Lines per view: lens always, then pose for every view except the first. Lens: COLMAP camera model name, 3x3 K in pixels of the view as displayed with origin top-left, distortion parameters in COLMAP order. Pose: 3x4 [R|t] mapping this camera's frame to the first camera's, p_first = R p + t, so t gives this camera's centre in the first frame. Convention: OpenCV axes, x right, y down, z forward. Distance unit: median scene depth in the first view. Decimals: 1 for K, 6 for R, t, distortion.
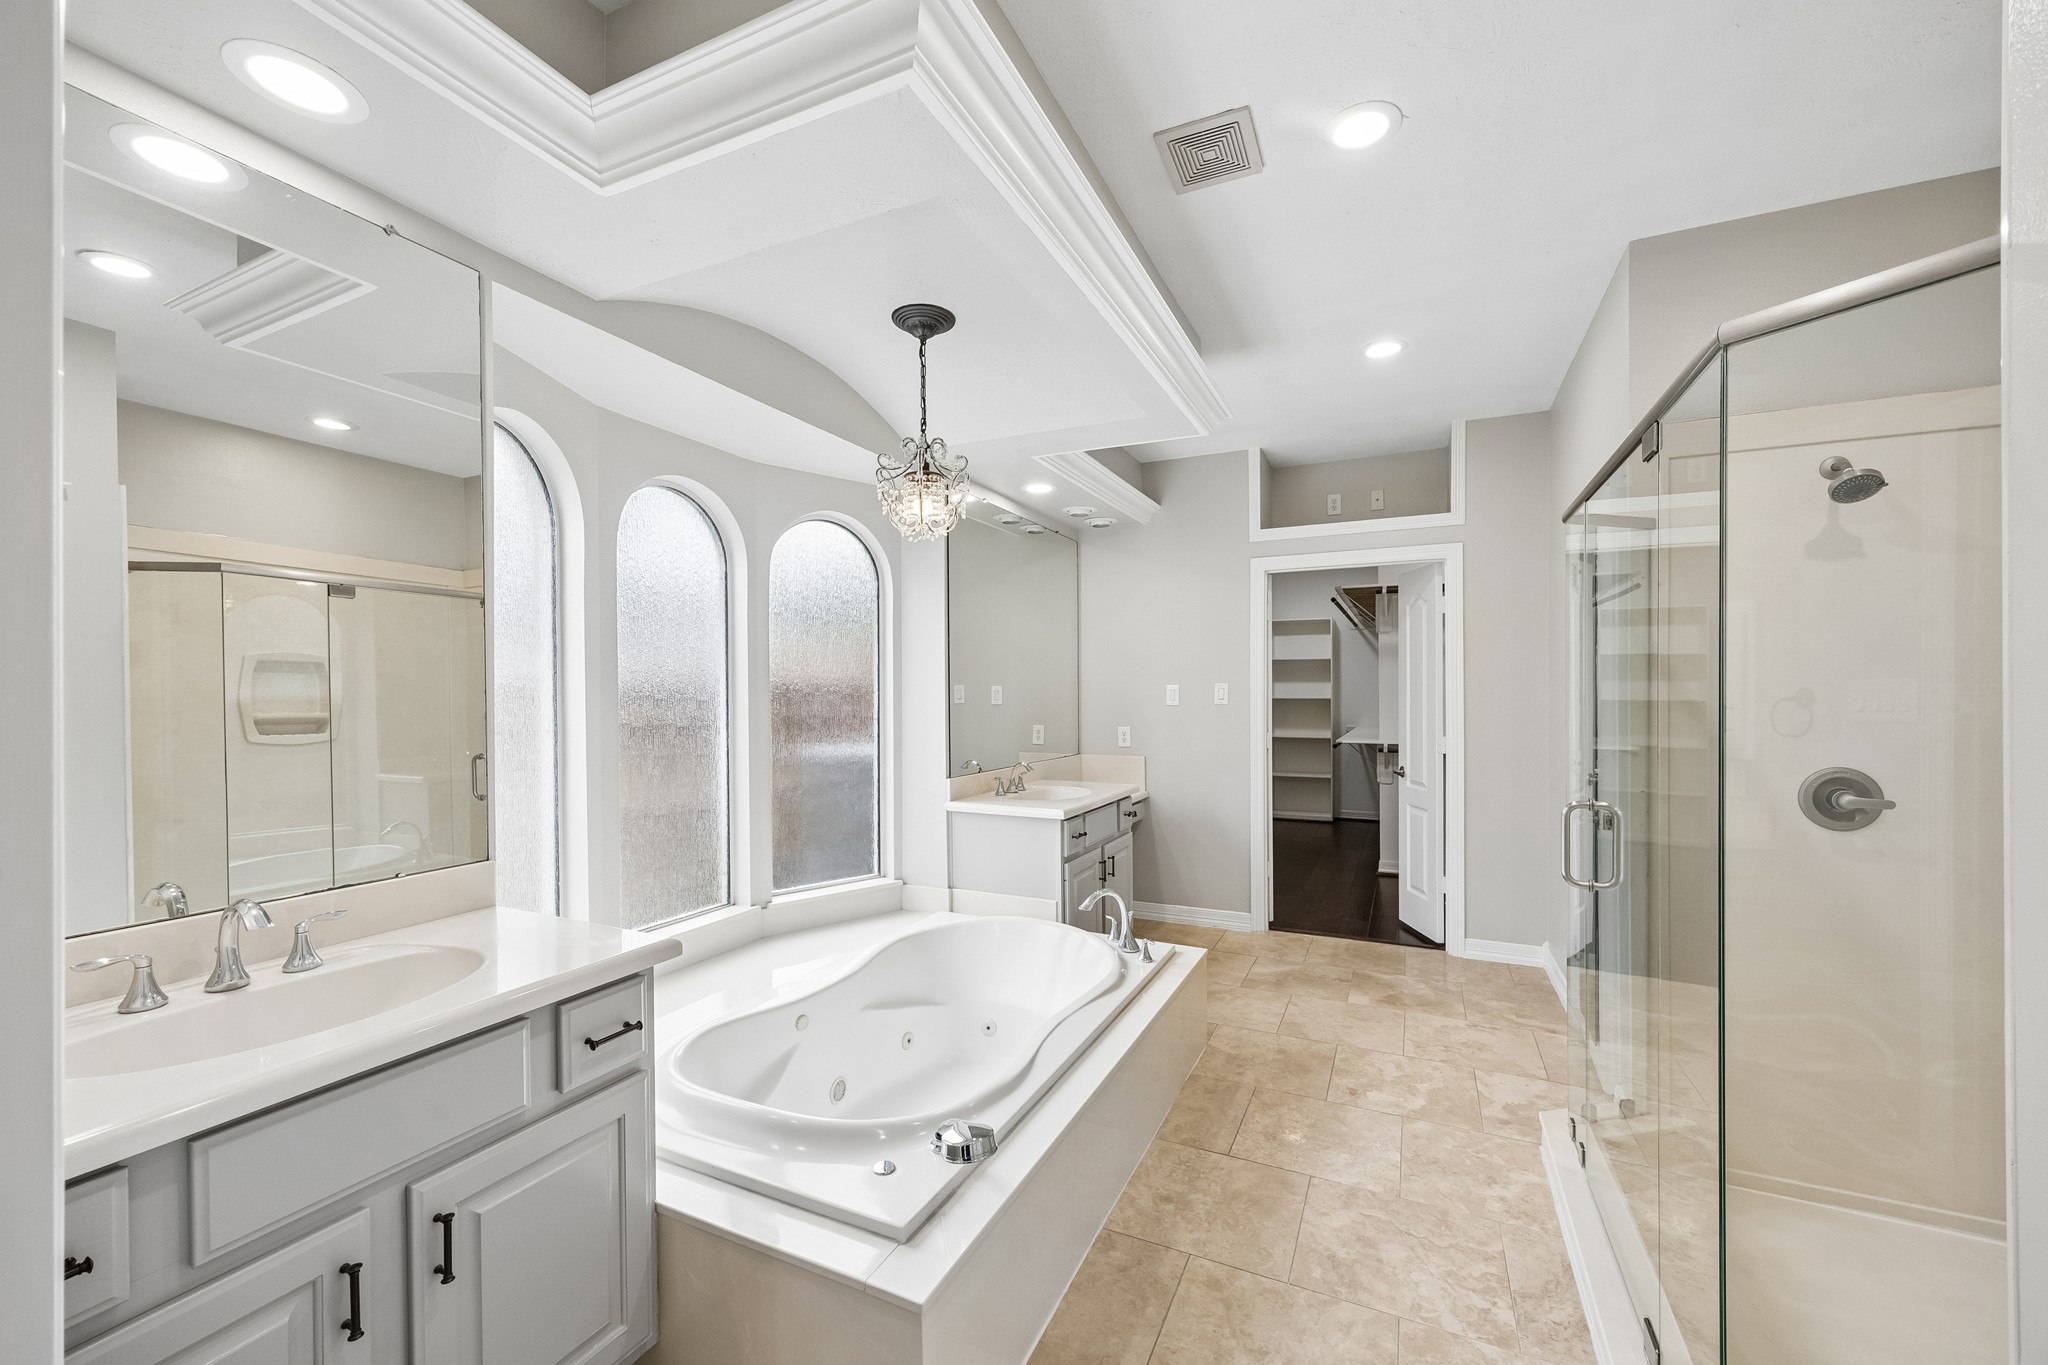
lens RADIAL K [[797.2, 0, 1028.3], [0, 797.2, 699.7], [0, 0, 1]] dist [0.000127, 0.000005]
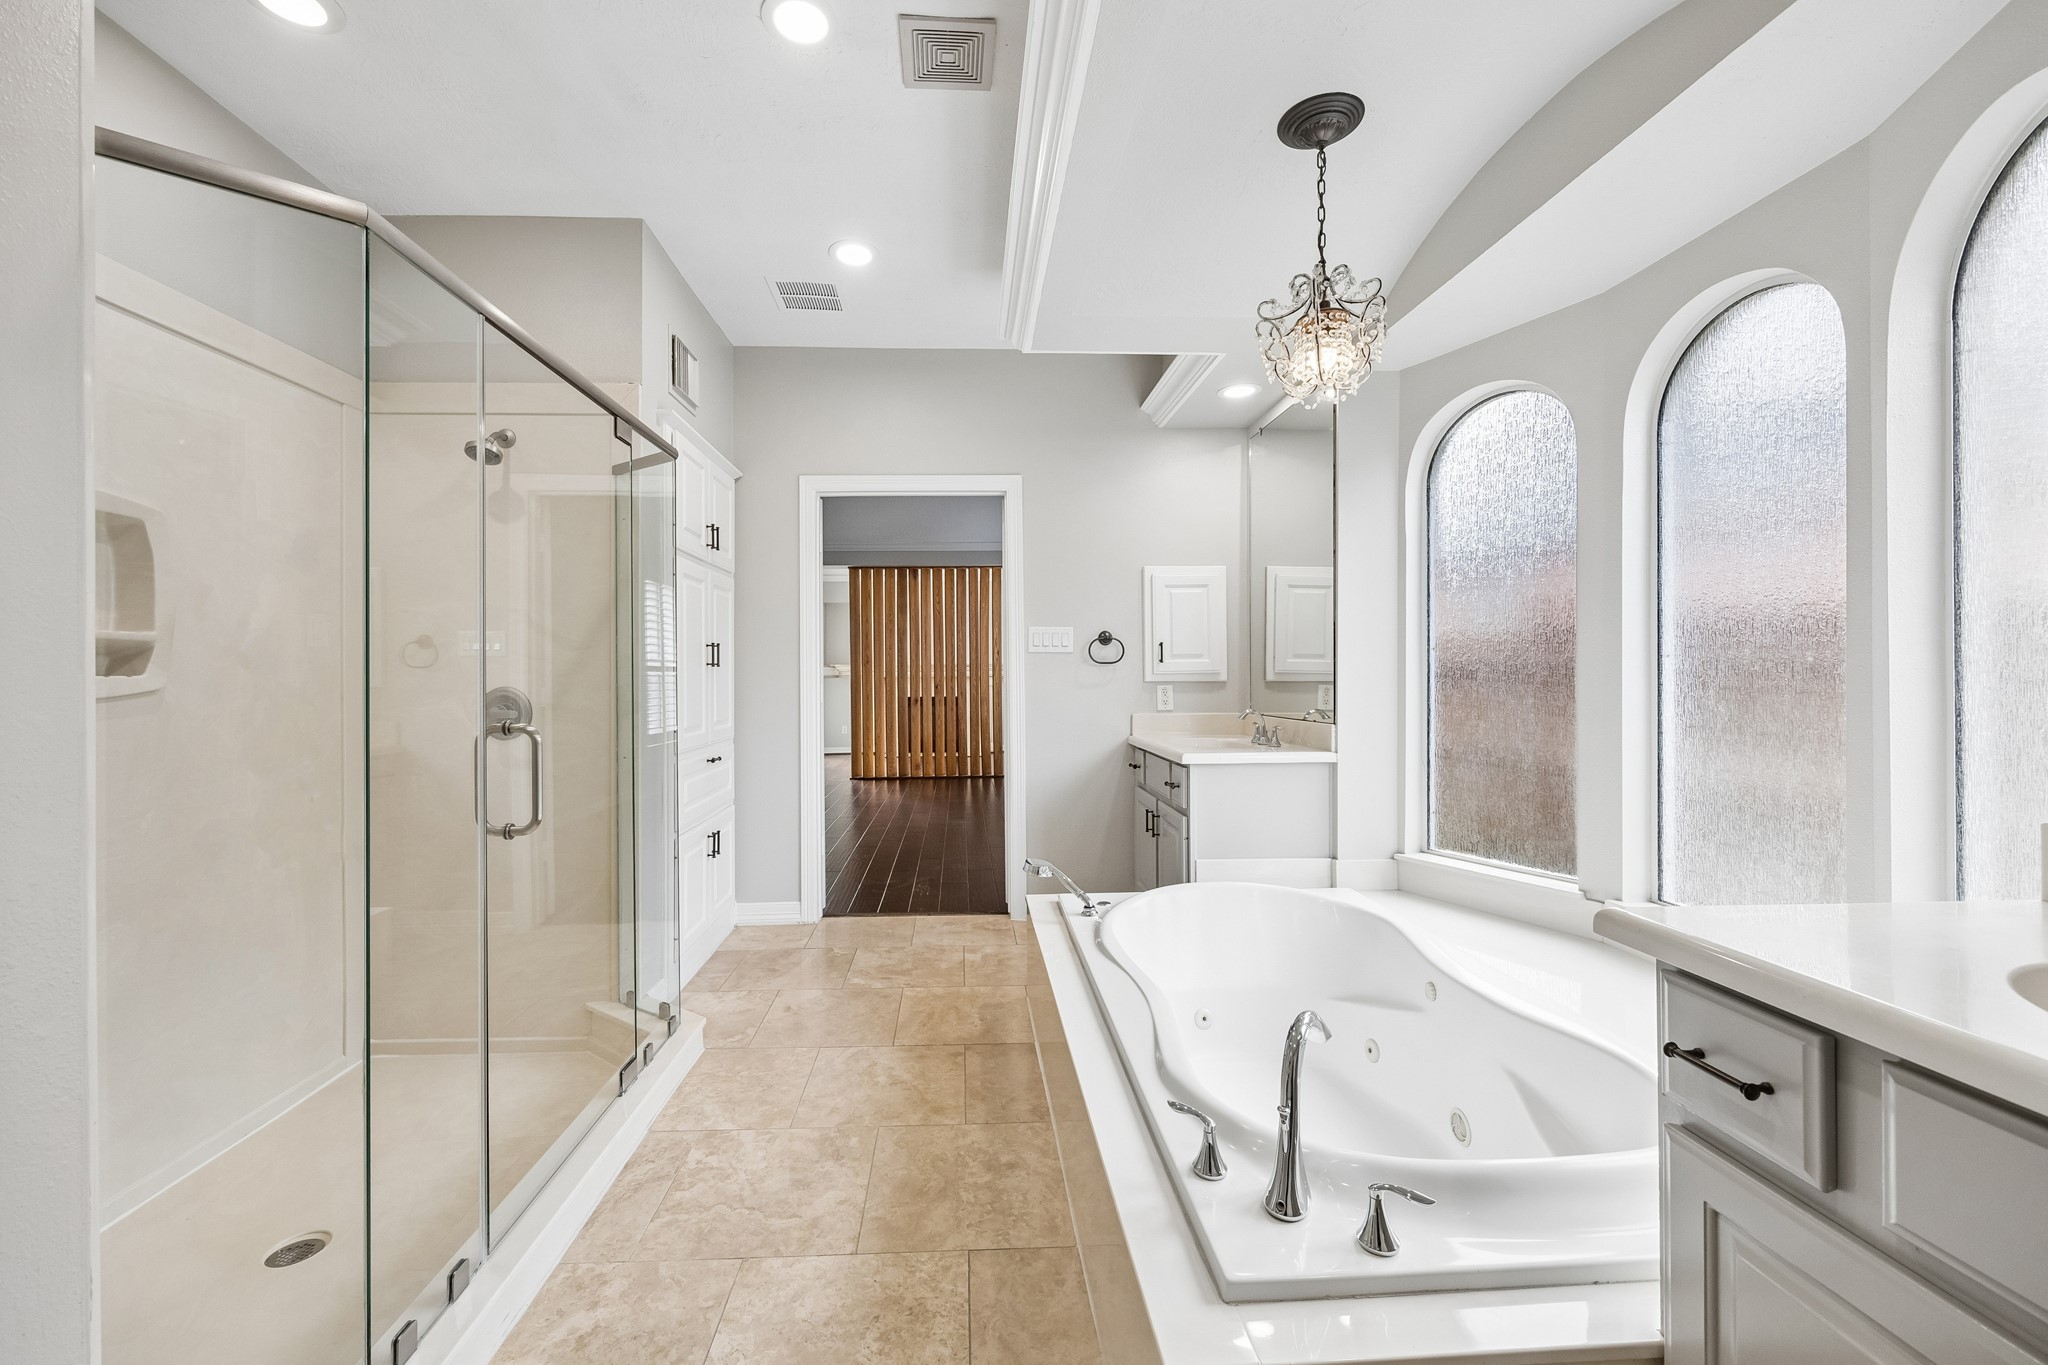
lens RADIAL K [[797.2, 0, 1012.9], [0, 797.2, 678.3], [0, 0, 1]] dist [0.000127, 0.000005]
pose [[-0.870951, 0.011068, -0.491244, 0.628526], [0.008361, 0.999935, 0.007704, 0.072812], [0.491298, 0.002602, -0.870988, 1.841633]]
